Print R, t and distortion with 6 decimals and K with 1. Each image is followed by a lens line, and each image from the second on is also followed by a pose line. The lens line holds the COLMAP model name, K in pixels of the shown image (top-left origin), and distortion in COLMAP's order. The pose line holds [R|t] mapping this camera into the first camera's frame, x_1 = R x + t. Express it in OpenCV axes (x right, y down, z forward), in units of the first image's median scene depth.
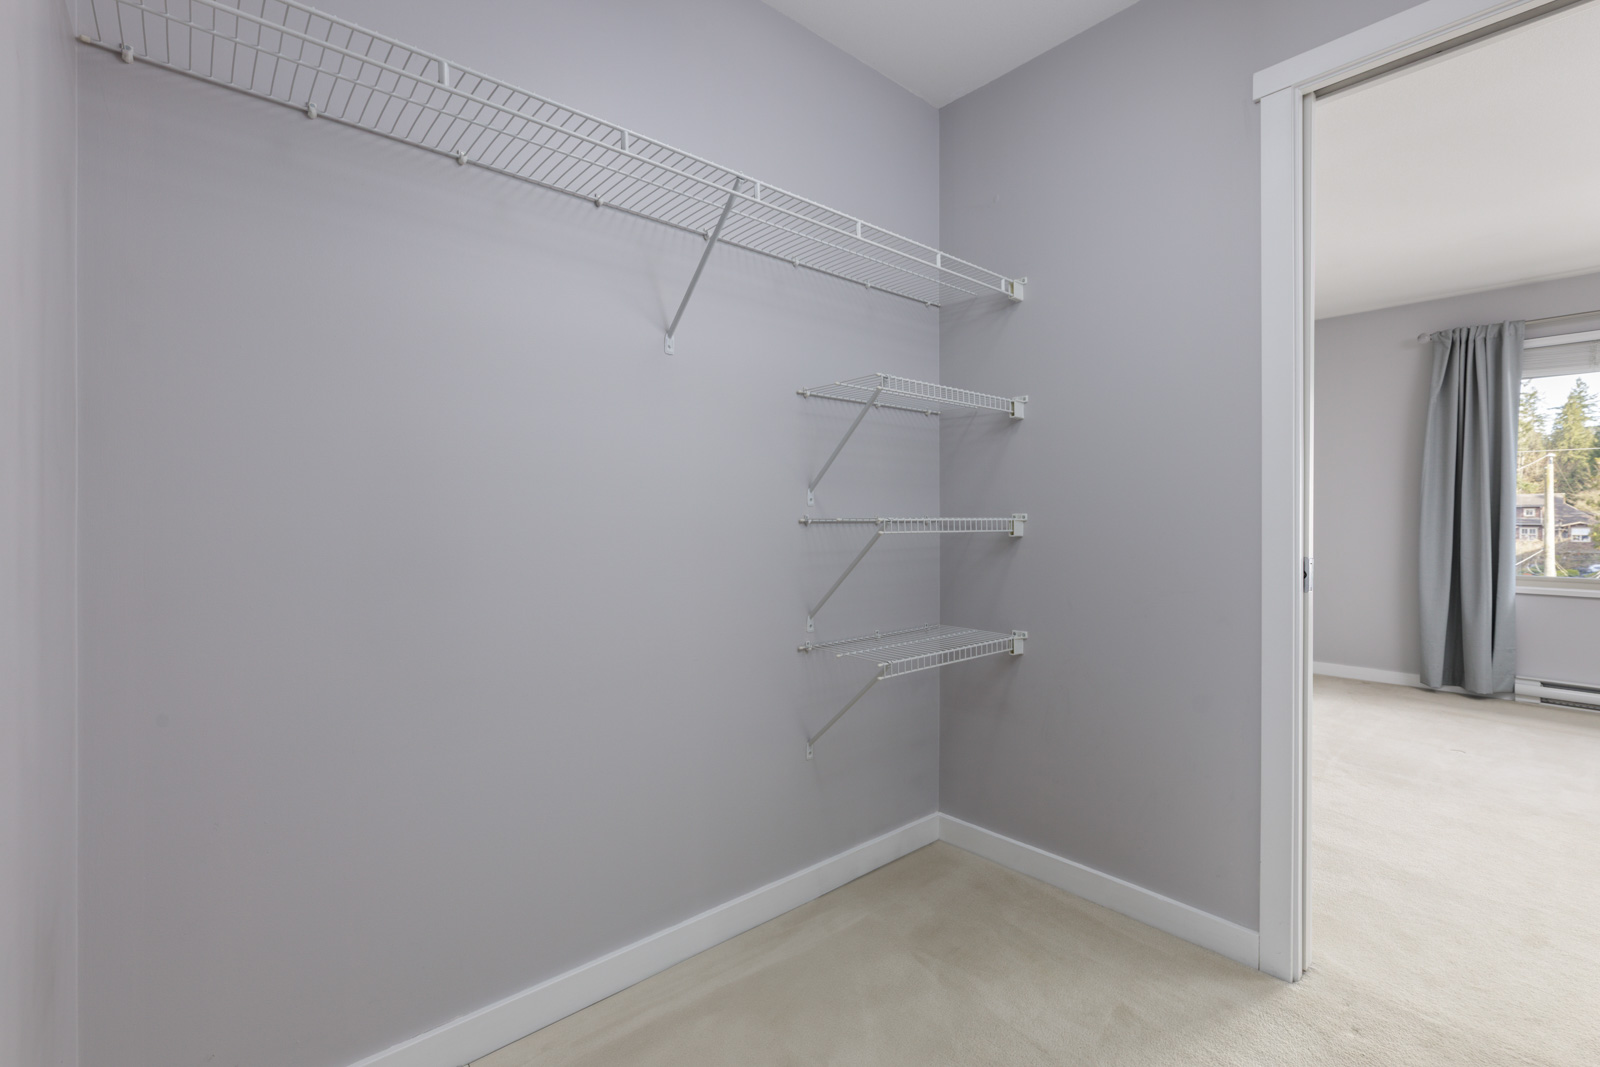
lens RADIAL K [[706.5, 0, 797.6], [0, 706.5, 536.0], [0, 0, 1]] dist [-0.002330, -0.001054]
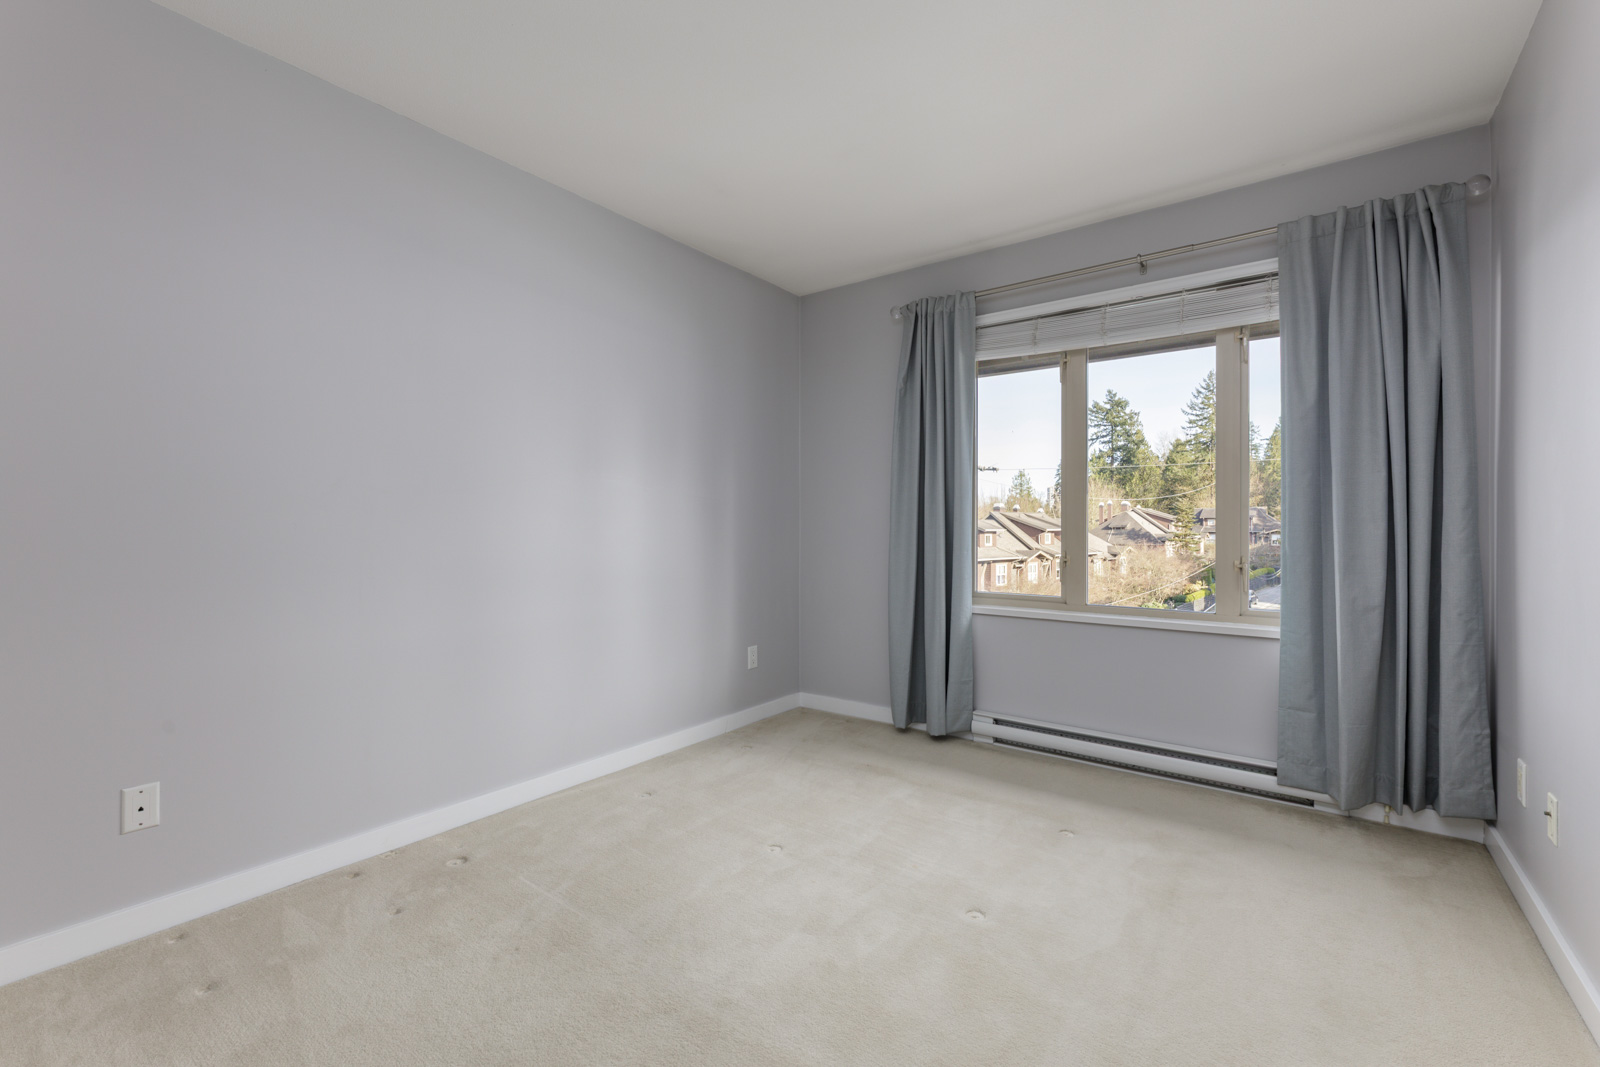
lens RADIAL K [[682.4, 0, 798.4], [0, 682.4, 524.3], [0, 0, 1]] dist [0.000657, 0.000010]
pose [[0.975656, 0.004463, 0.219260, 0.618865], [0.000918, 0.999701, -0.024435, -0.004784], [-0.219304, 0.024041, 0.975360, 0.237854]]
